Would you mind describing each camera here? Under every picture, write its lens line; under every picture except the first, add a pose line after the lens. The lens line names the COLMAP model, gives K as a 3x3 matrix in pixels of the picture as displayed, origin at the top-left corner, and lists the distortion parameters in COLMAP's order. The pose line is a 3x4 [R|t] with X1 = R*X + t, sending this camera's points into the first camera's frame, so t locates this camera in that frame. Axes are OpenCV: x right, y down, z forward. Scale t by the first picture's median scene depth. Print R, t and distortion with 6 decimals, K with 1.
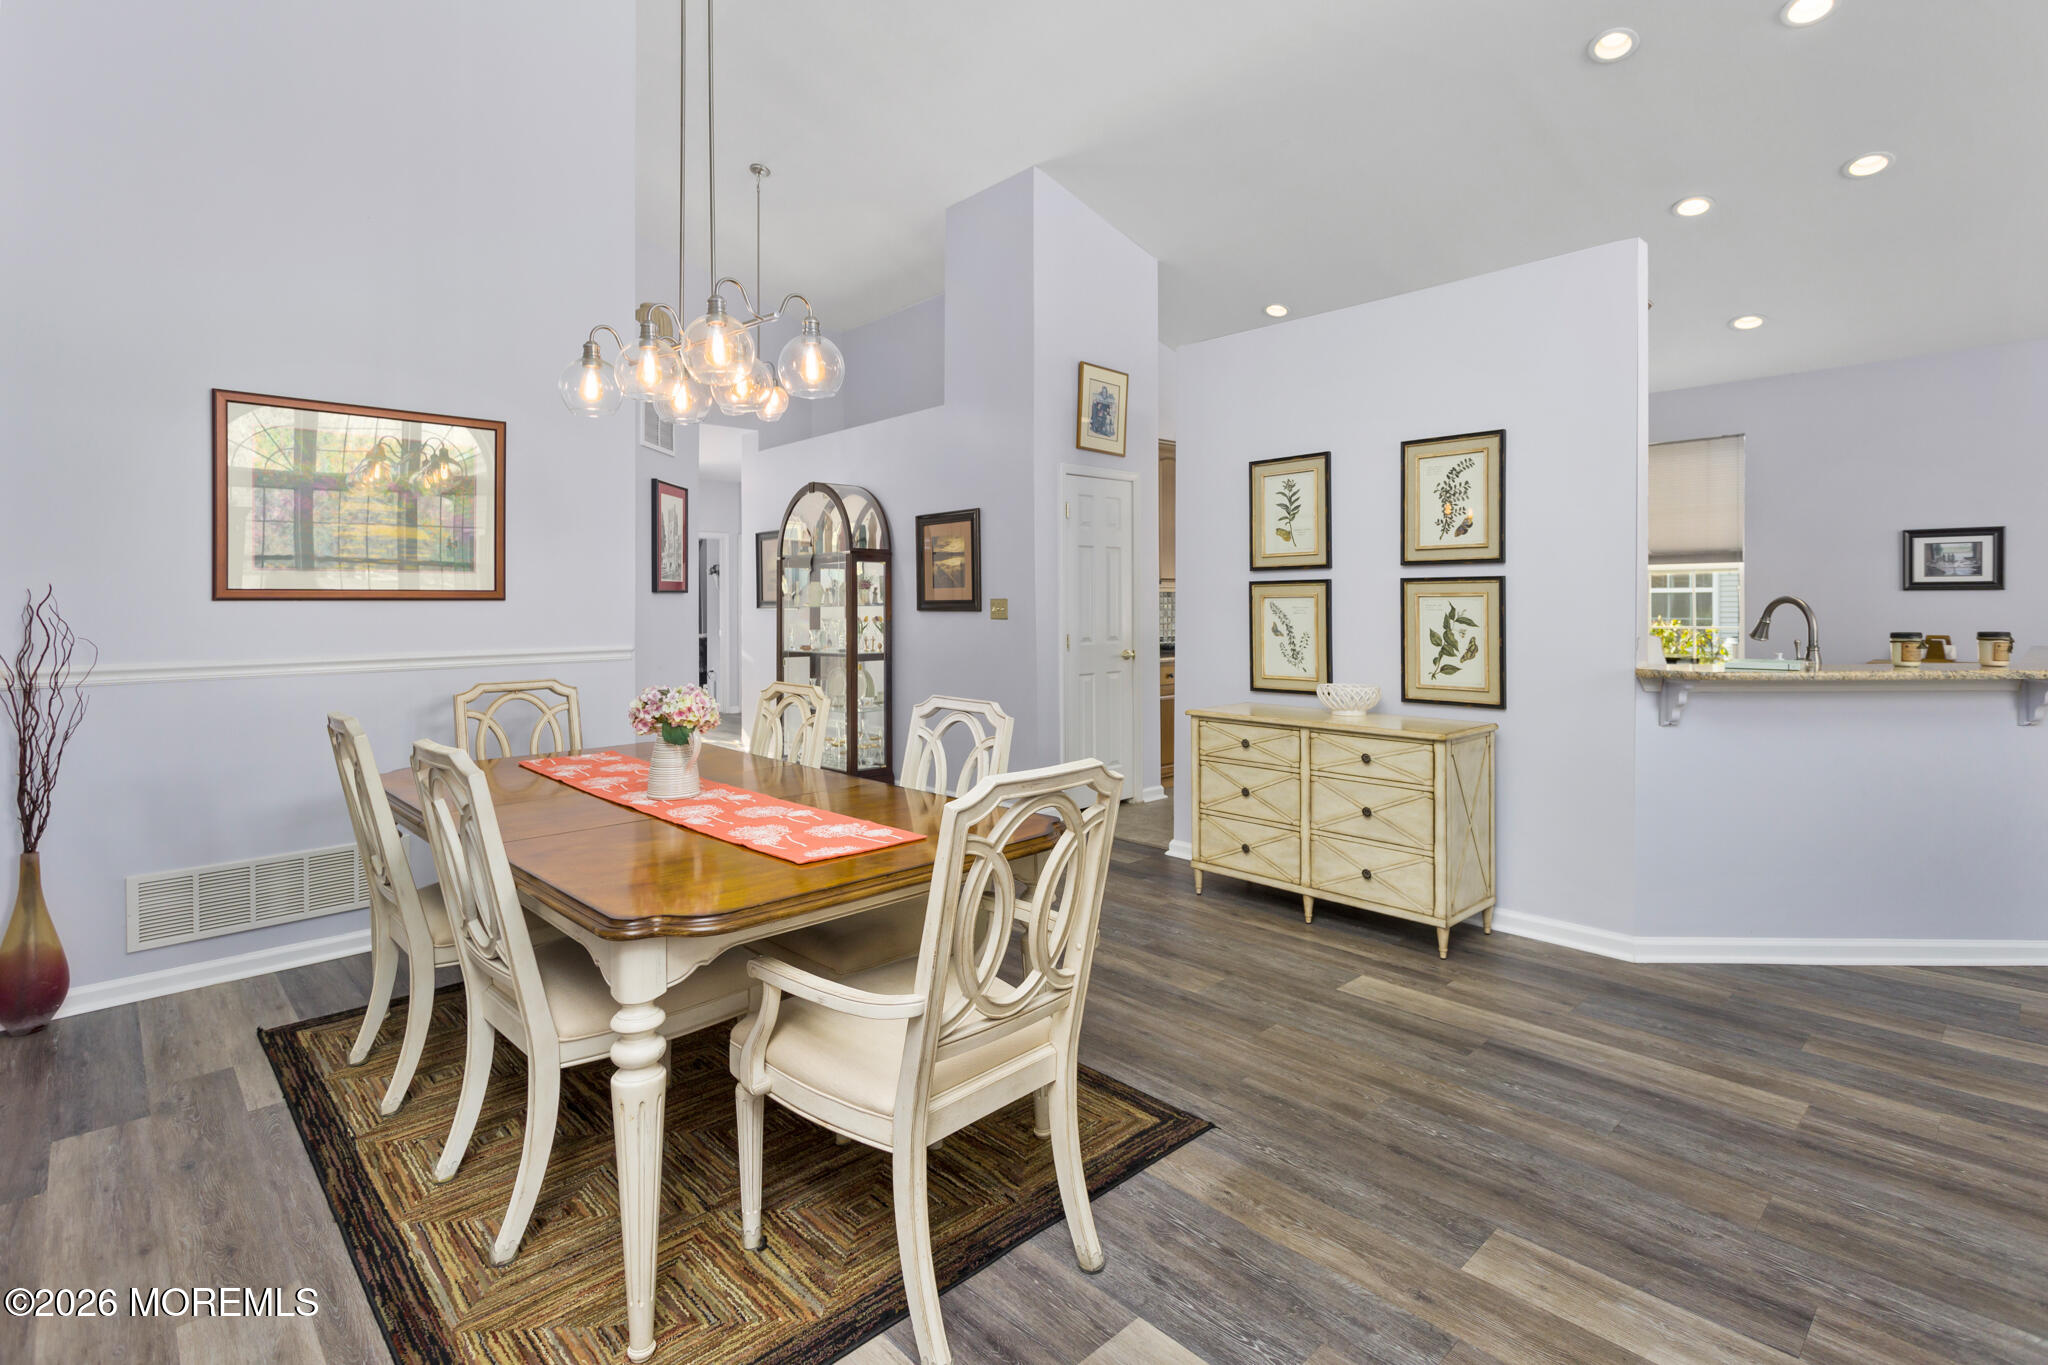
lens RADIAL K [[943.0, 0, 1023.4], [0, 943.0, 640.2], [0, 0, 1]] dist [-0.014857, -0.000114]
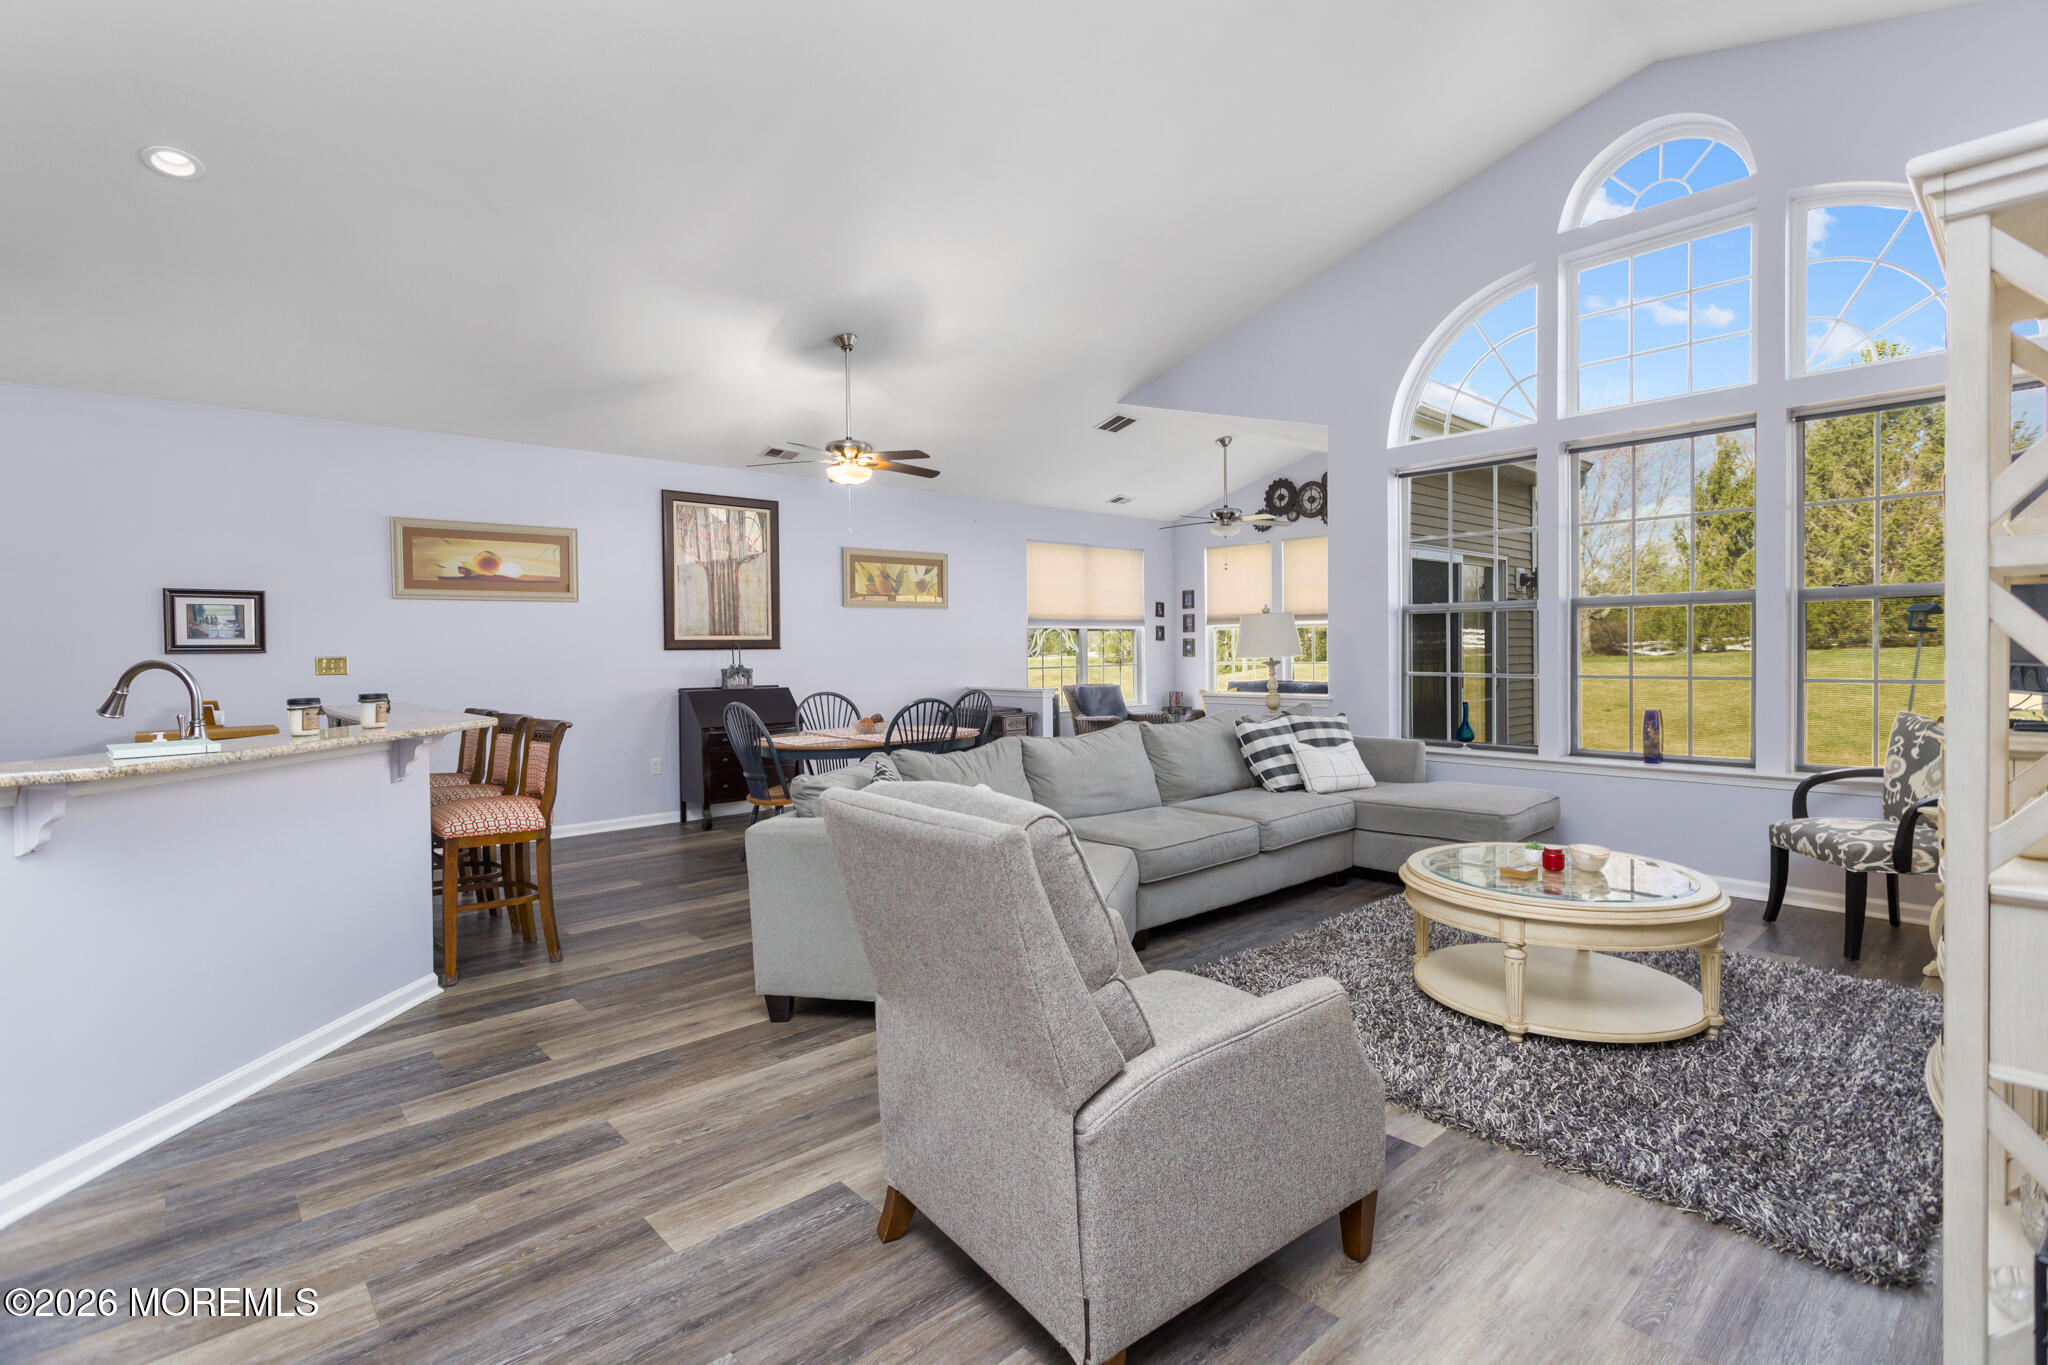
lens RADIAL K [[979.1, 0, 1023.1], [0, 979.1, 656.1], [0, 0, 1]] dist [0.005110, -0.002781]
pose [[0.014408, -0.002102, 0.999894, -0.001076], [0.055762, 0.998443, 0.001296, -0.011452], [-0.998340, 0.055737, 0.014503, 0.285663]]
